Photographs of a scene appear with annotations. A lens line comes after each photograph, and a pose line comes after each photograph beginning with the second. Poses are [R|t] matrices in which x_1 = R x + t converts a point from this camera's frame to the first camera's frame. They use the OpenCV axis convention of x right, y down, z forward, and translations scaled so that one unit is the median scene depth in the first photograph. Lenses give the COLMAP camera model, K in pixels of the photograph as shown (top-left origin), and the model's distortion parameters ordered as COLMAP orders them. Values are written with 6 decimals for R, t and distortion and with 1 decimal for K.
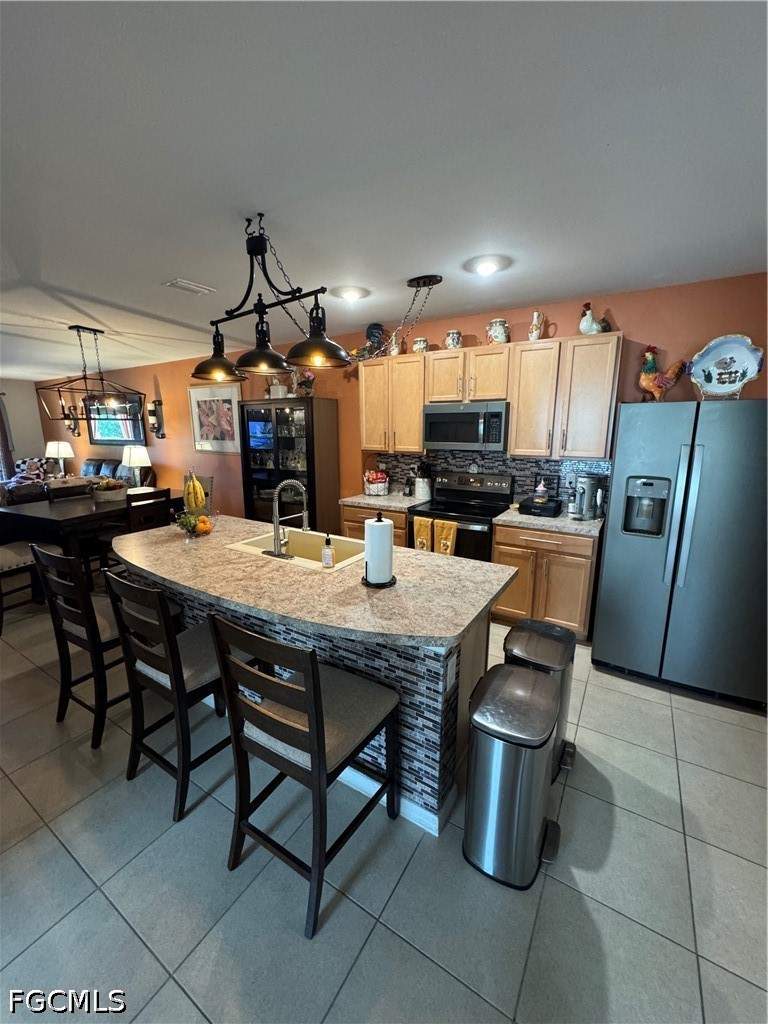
lens RADIAL K [[409.6, 0, 384.0], [0, 409.6, 512.0], [0, 0, 1]] dist [-0.004526, 0.000665]
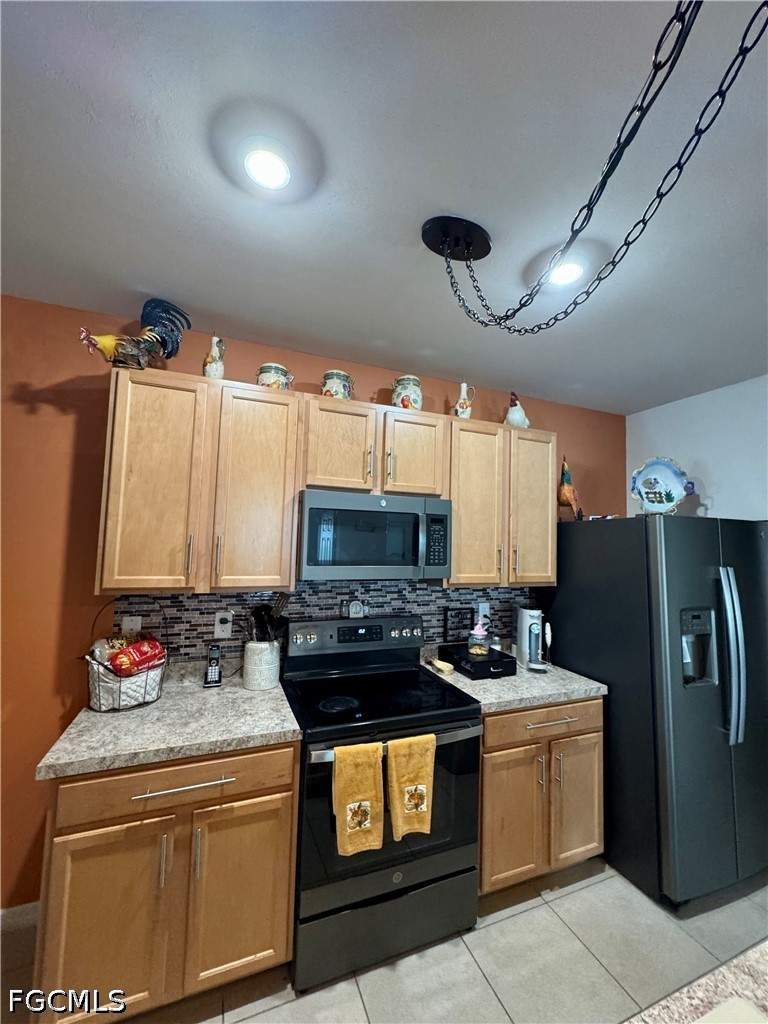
lens RADIAL K [[409.6, 0, 384.0], [0, 409.6, 512.0], [0, 0, 1]] dist [-0.004526, 0.000665]
pose [[0.587817, 0.076625, 0.805357, -0.249961], [0.136727, 0.971774, -0.192253, -0.136602], [-0.797356, 0.223124, 0.560748, 0.693157]]
